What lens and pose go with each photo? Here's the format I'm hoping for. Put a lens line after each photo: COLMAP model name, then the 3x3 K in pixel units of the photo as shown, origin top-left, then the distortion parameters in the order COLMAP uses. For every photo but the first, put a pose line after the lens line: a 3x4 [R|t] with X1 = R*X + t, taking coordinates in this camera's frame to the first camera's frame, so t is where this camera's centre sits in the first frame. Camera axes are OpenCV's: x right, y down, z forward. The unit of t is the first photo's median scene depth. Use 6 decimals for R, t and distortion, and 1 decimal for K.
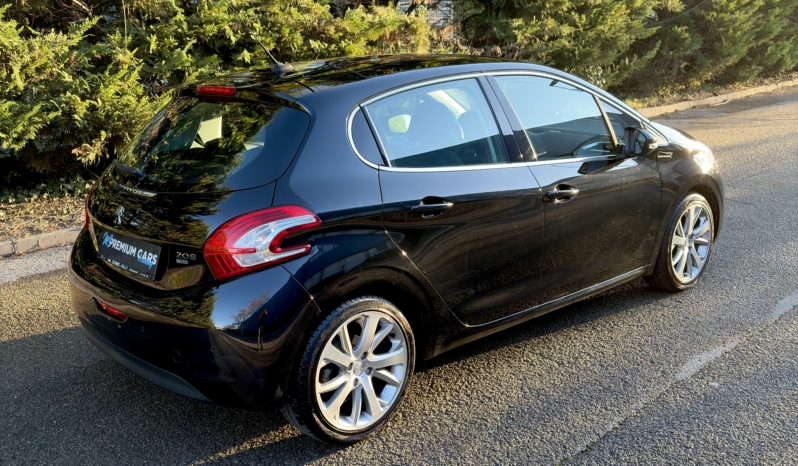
lens RADIAL K [[809.0, 0, 402.7], [0, 809.0, 235.4], [0, 0, 1]] dist [0.019336, -0.009098]
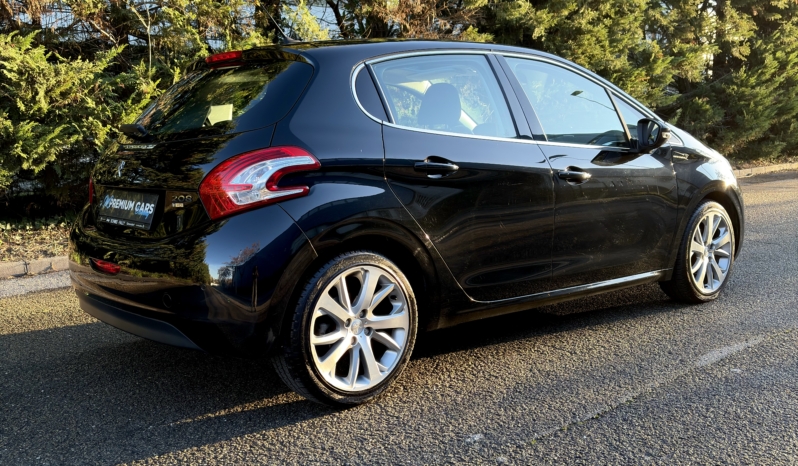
lens RADIAL K [[809.0, 0, 402.7], [0, 809.0, 235.4], [0, 0, 1]] dist [0.019336, -0.009098]
pose [[0.999364, 0.014469, -0.032598, 0.022436], [-0.018344, 0.992374, -0.121891, 0.132221], [0.030585, 0.122411, 0.992008, 0.030220]]
